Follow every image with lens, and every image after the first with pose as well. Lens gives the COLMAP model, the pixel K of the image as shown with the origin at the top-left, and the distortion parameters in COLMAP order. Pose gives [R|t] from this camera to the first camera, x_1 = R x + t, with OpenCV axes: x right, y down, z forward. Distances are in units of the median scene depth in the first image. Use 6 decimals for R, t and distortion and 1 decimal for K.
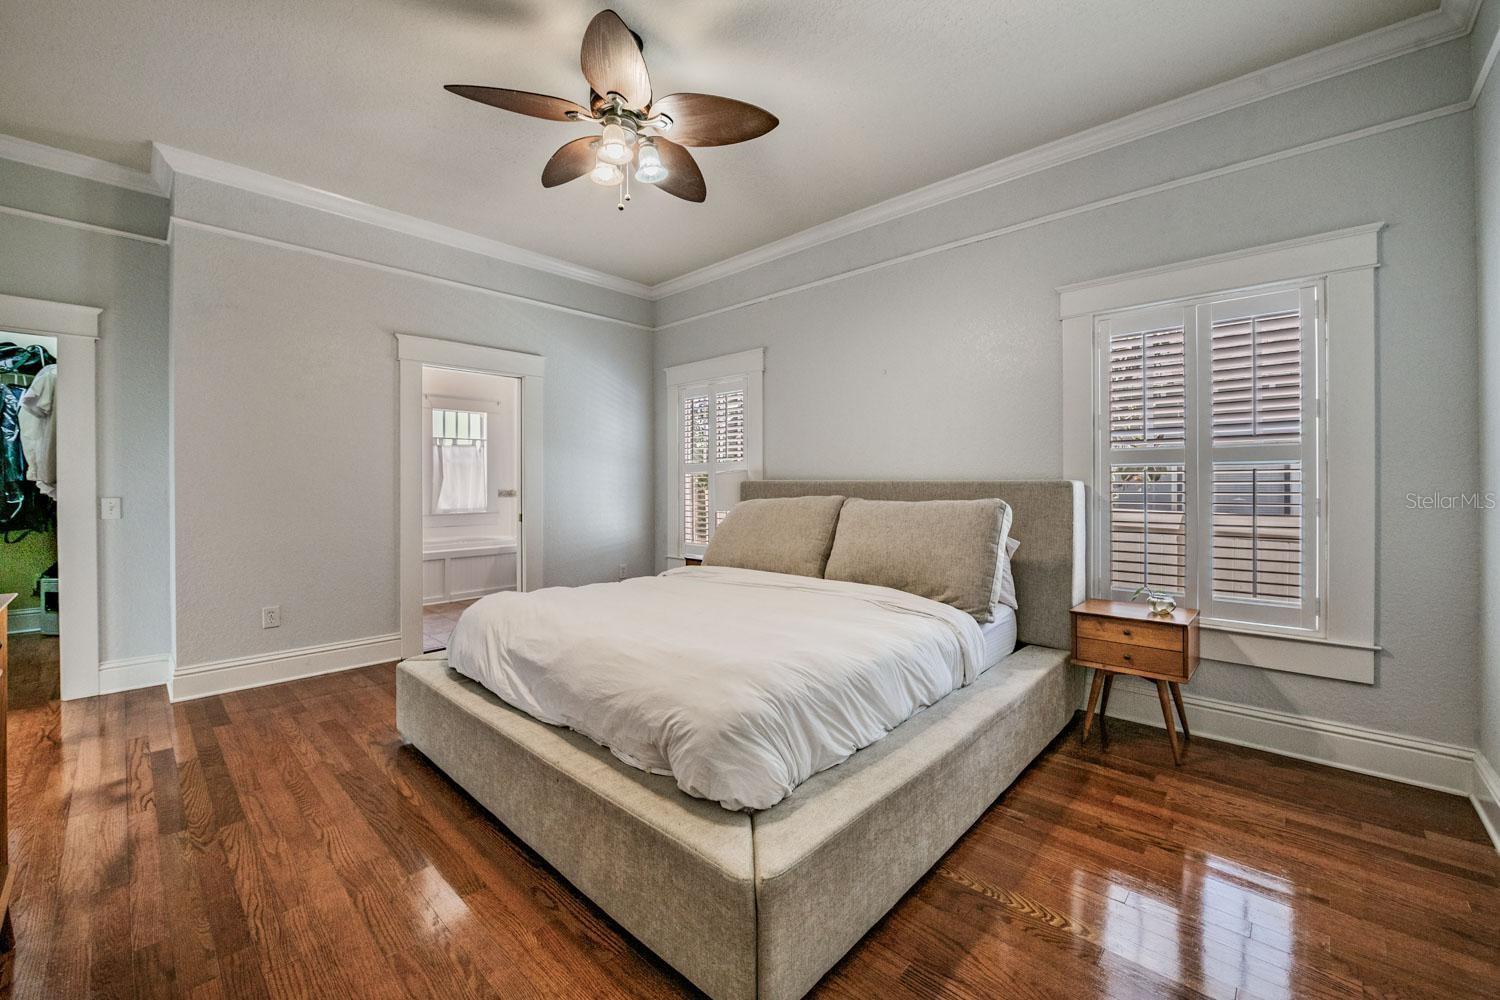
lens RADIAL K [[594.1, 0, 745.6], [0, 594.1, 495.2], [0, 0, 1]] dist [-0.010014, -0.001109]
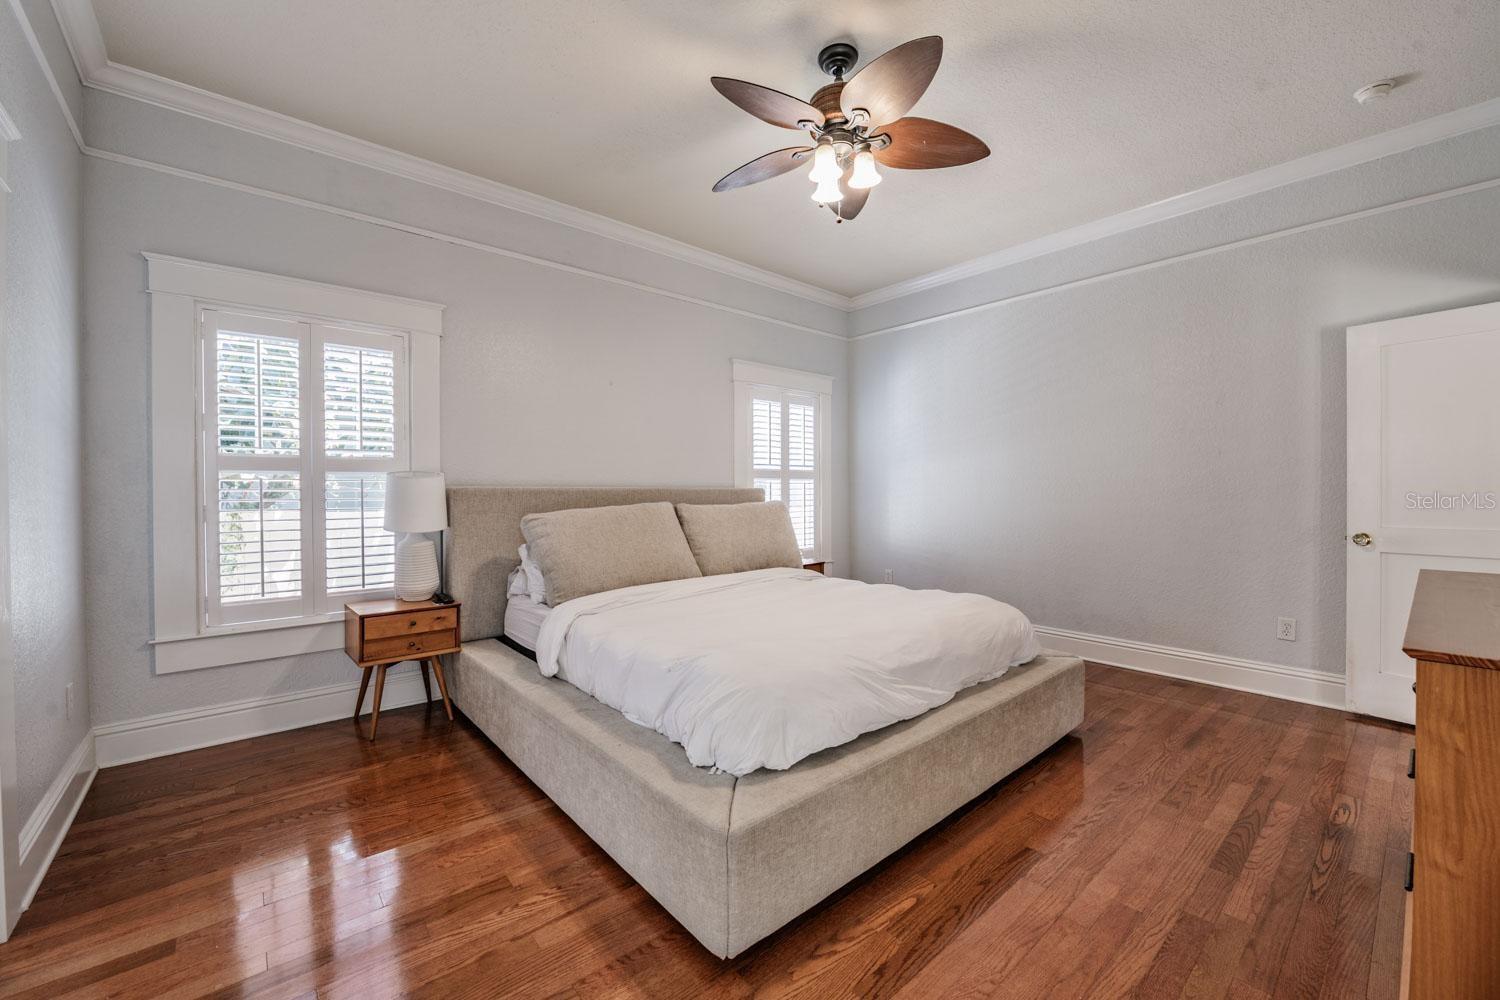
lens RADIAL K [[594.1, 0, 741.0], [0, 594.1, 498.4], [0, 0, 1]] dist [-0.010014, -0.001109]
pose [[0.106034, -0.004634, 0.994352, -1.555425], [0.014918, 0.999884, 0.003069, -0.017314], [-0.994251, 0.014509, 0.106091, 1.305266]]
